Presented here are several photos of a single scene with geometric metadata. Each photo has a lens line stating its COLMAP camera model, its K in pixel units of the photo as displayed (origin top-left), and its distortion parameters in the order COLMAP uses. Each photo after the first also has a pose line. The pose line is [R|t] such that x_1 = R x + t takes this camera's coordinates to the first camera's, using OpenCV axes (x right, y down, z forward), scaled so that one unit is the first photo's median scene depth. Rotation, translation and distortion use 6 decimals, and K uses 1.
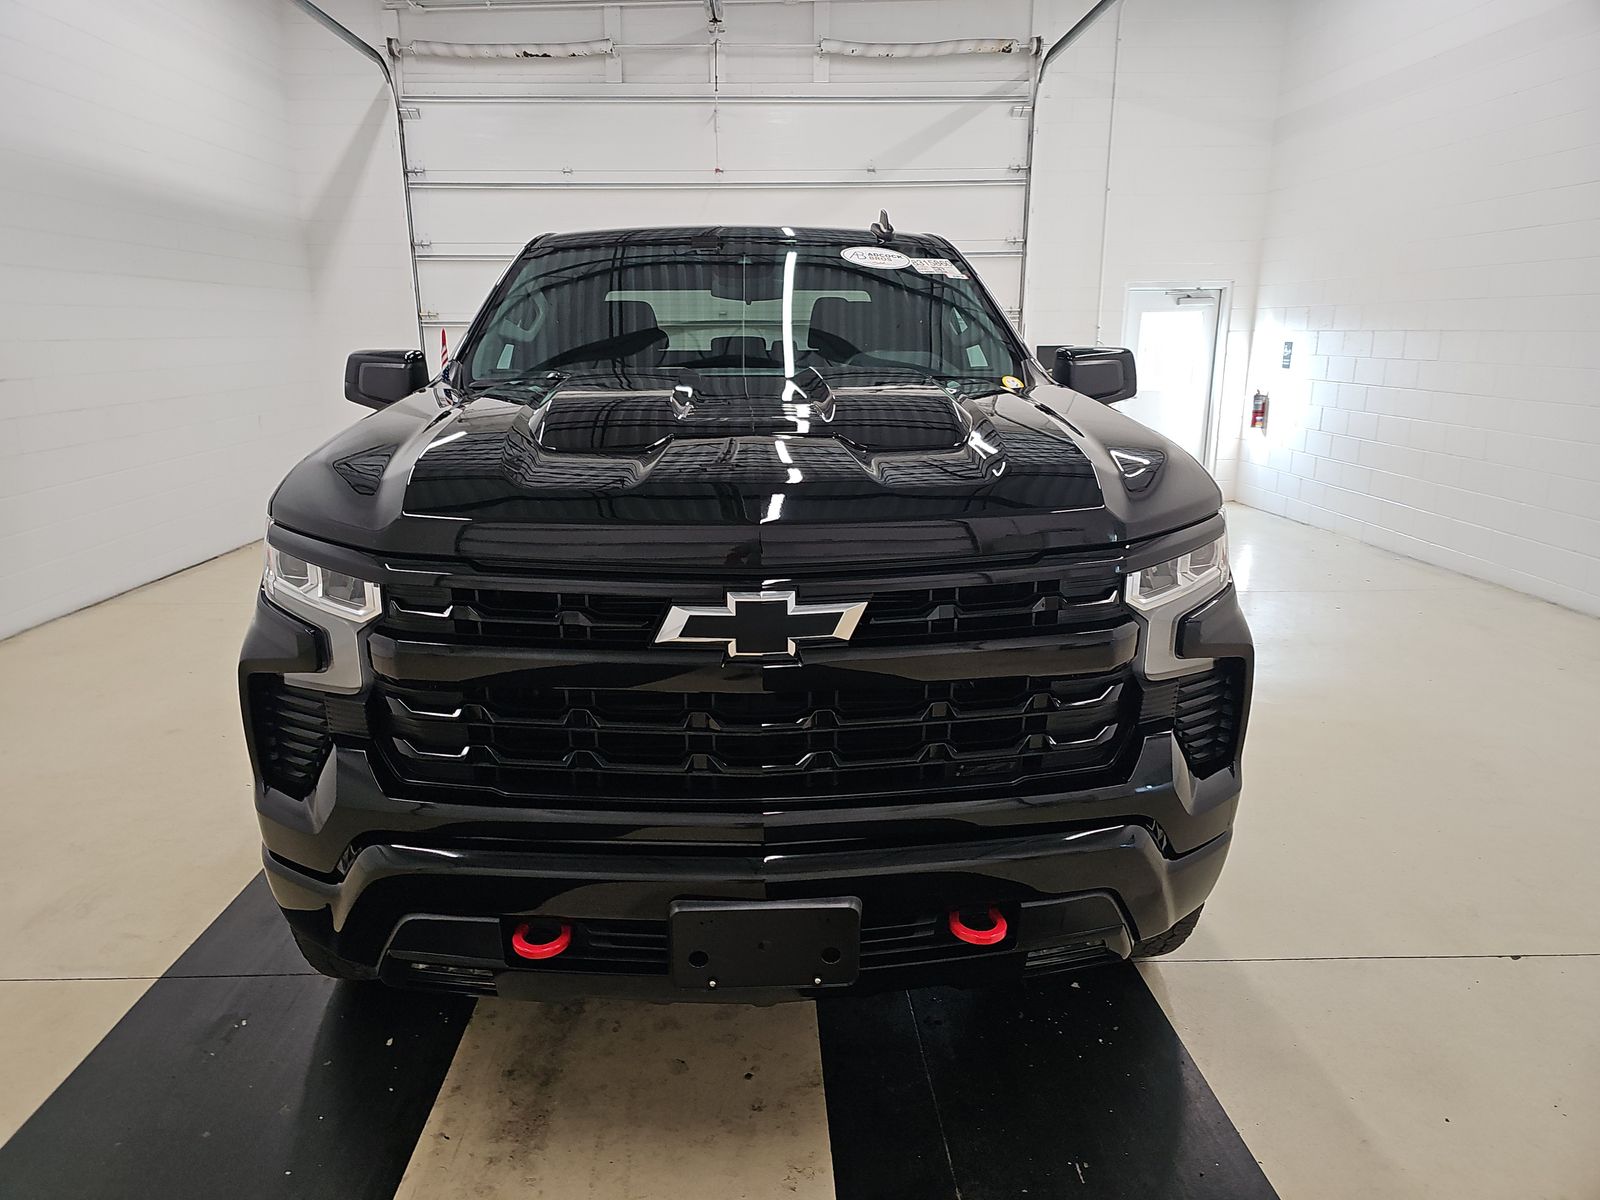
lens RADIAL K [[1067.1, 0, 800.0], [0, 1067.1, 600.0], [0, 0, 1]] dist [0.024435, -0.004182]
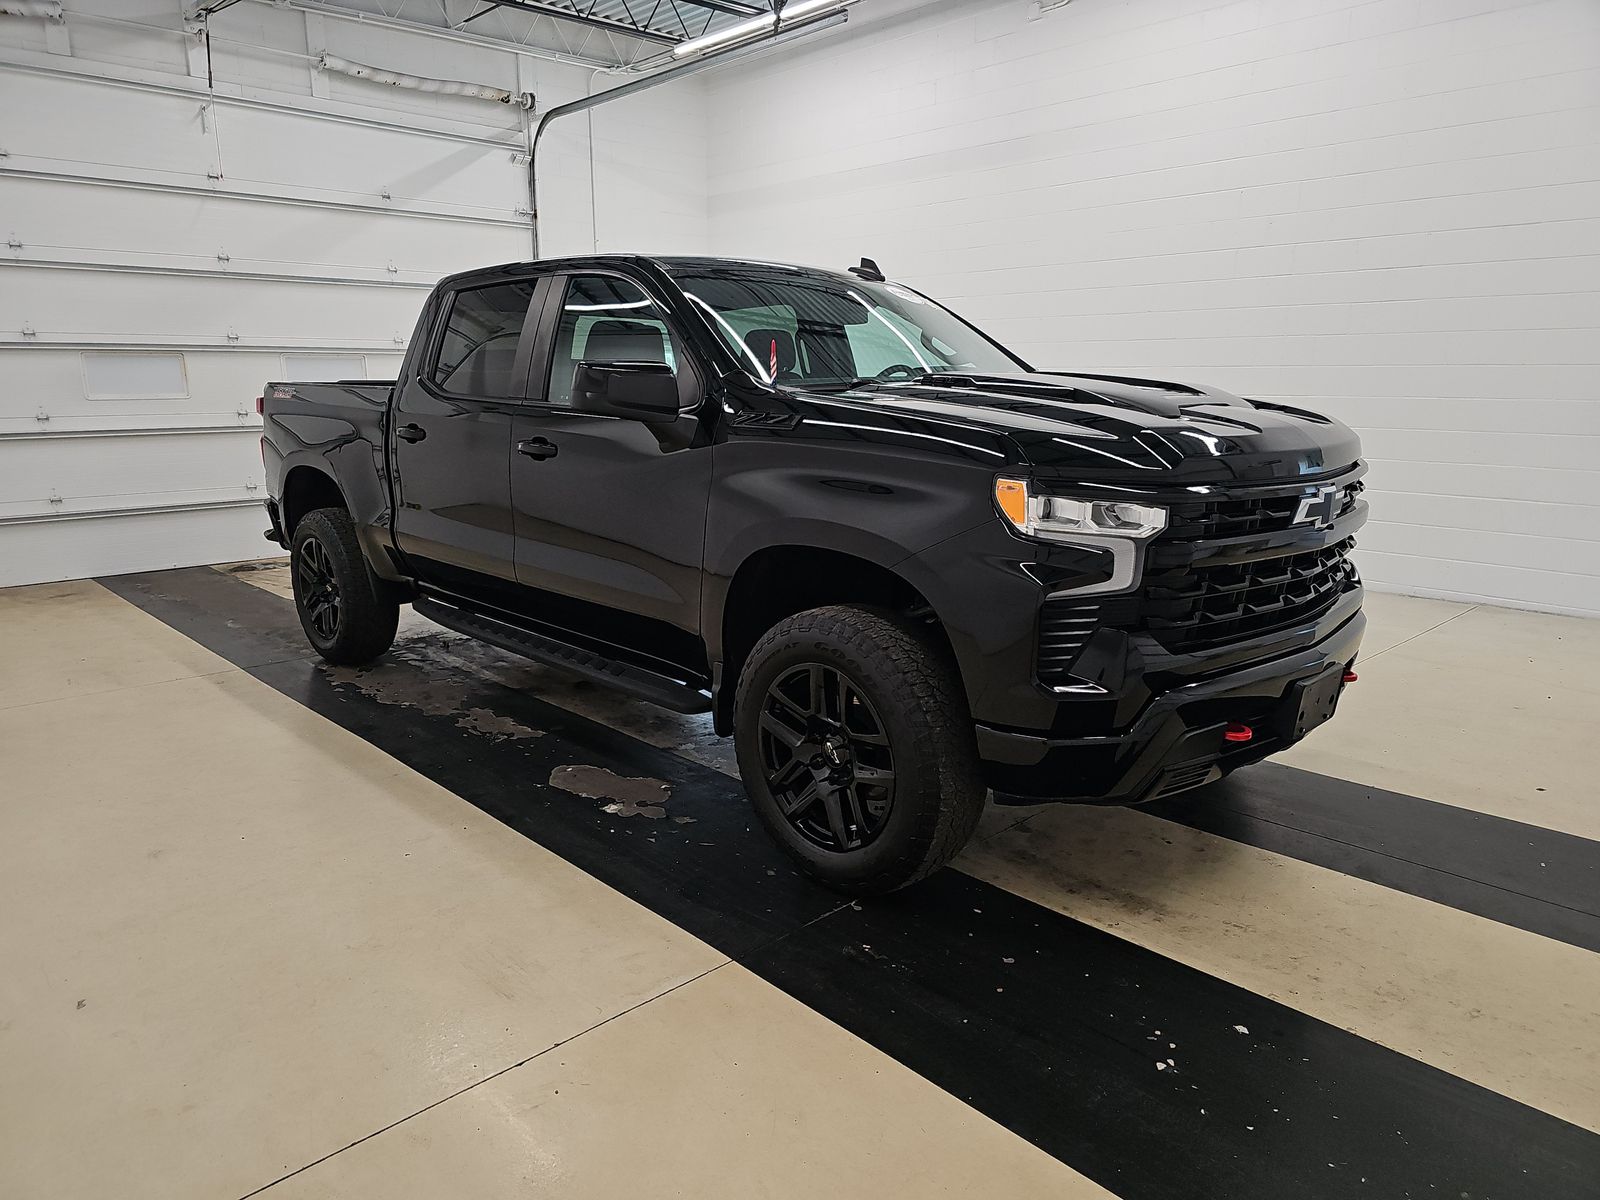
lens RADIAL K [[1070.5, 0, 800.0], [0, 1070.5, 600.0], [0, 0, 1]] dist [0.080435, -0.054124]
pose [[0.742413, -0.137720, 0.655634, -0.364382], [0.163772, 0.986259, 0.021722, -0.001197], [-0.649617, 0.091248, 0.754766, 0.044383]]
